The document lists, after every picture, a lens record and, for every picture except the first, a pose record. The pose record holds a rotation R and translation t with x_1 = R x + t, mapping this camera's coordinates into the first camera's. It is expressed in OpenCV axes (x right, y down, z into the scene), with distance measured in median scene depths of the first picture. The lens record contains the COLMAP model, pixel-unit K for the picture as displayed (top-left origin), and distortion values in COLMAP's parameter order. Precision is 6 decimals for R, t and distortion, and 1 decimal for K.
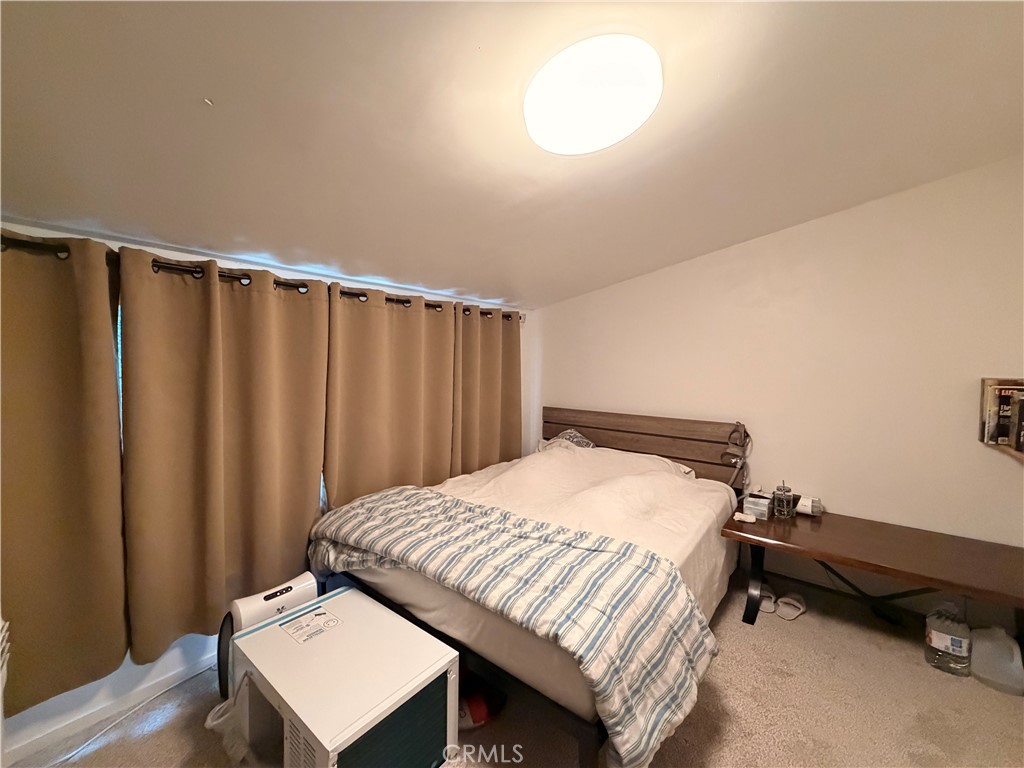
lens RADIAL K [[405.7, 0, 508.0], [0, 405.7, 384.5], [0, 0, 1]] dist [0.000744, -0.000222]
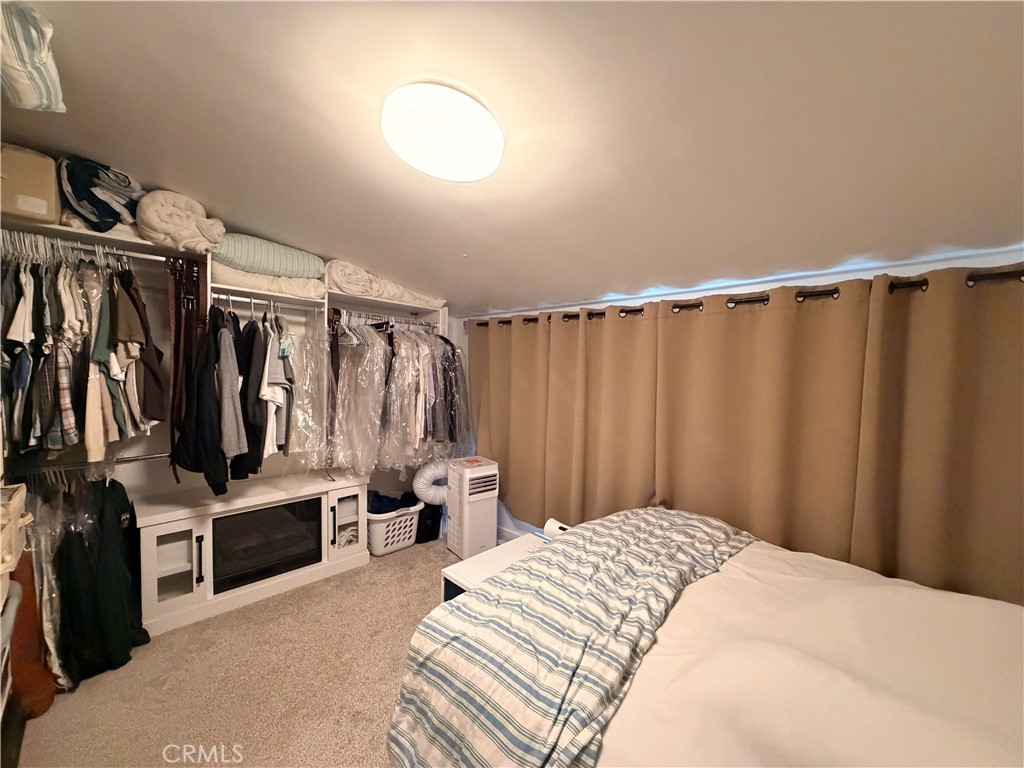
lens RADIAL K [[405.7, 0, 508.0], [0, 405.7, 384.5], [0, 0, 1]] dist [0.000744, -0.000222]
pose [[-0.104537, 0.035396, -0.993891, 0.683913], [-0.067495, 0.996810, 0.042599, -0.043415], [0.992228, 0.071536, -0.101815, 0.694072]]
